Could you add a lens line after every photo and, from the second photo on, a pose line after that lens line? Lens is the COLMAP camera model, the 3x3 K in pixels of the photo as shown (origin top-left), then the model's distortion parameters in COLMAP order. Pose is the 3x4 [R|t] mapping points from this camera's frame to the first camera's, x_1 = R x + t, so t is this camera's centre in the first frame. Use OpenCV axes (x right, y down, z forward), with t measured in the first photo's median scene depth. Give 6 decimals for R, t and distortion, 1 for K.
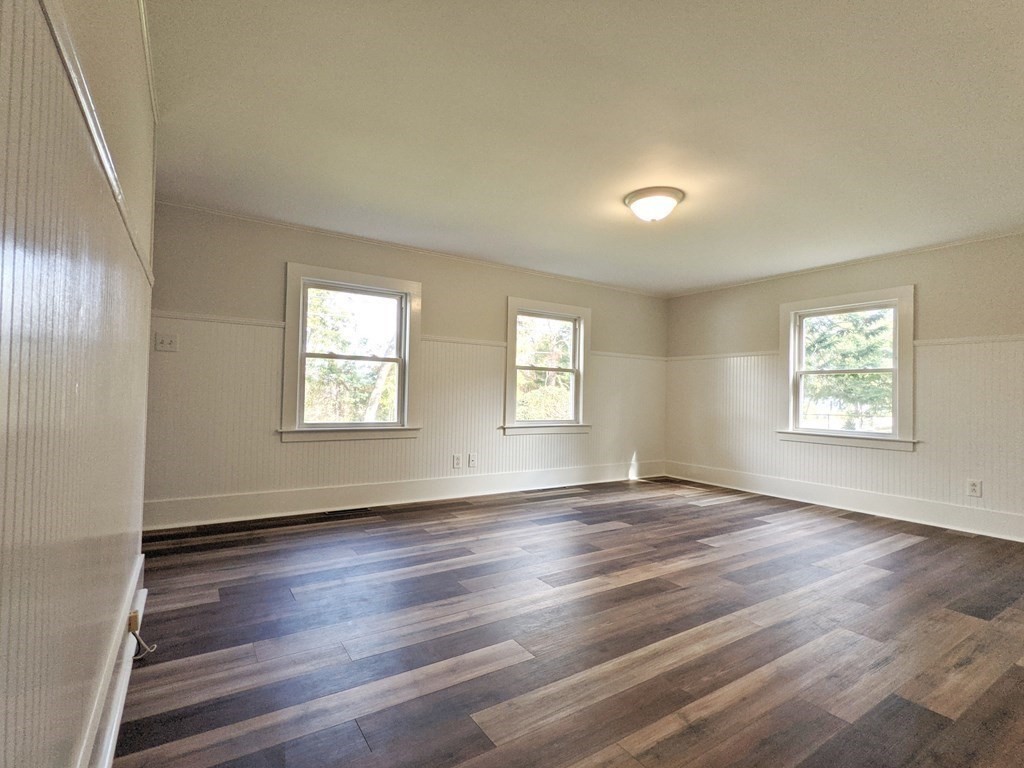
lens RADIAL K [[477.0, 0, 514.5], [0, 477.0, 387.0], [0, 0, 1]] dist [-0.000033, 0.000160]
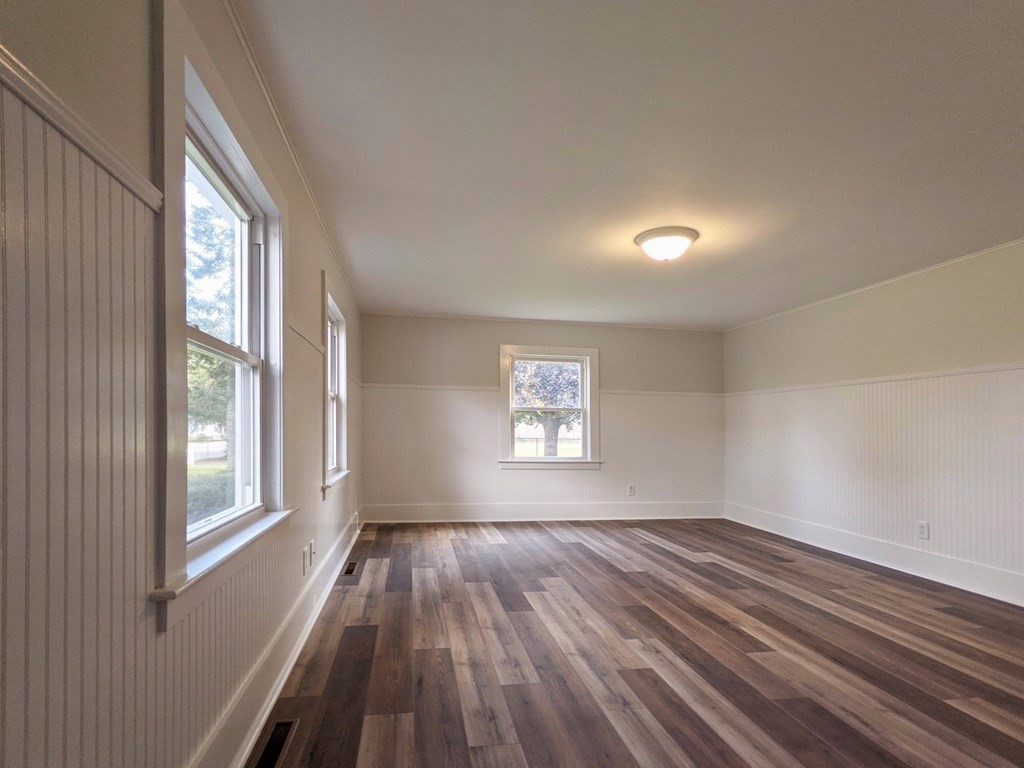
lens RADIAL K [[495.6, 0, 509.1], [0, 495.6, 386.6], [0, 0, 1]] dist [0.002348, 0.001579]
pose [[0.430259, 0.061798, 0.900588, -0.776829], [-0.021619, 0.998073, -0.058159, -0.020141], [-0.902447, 0.005554, 0.430766, 0.779761]]
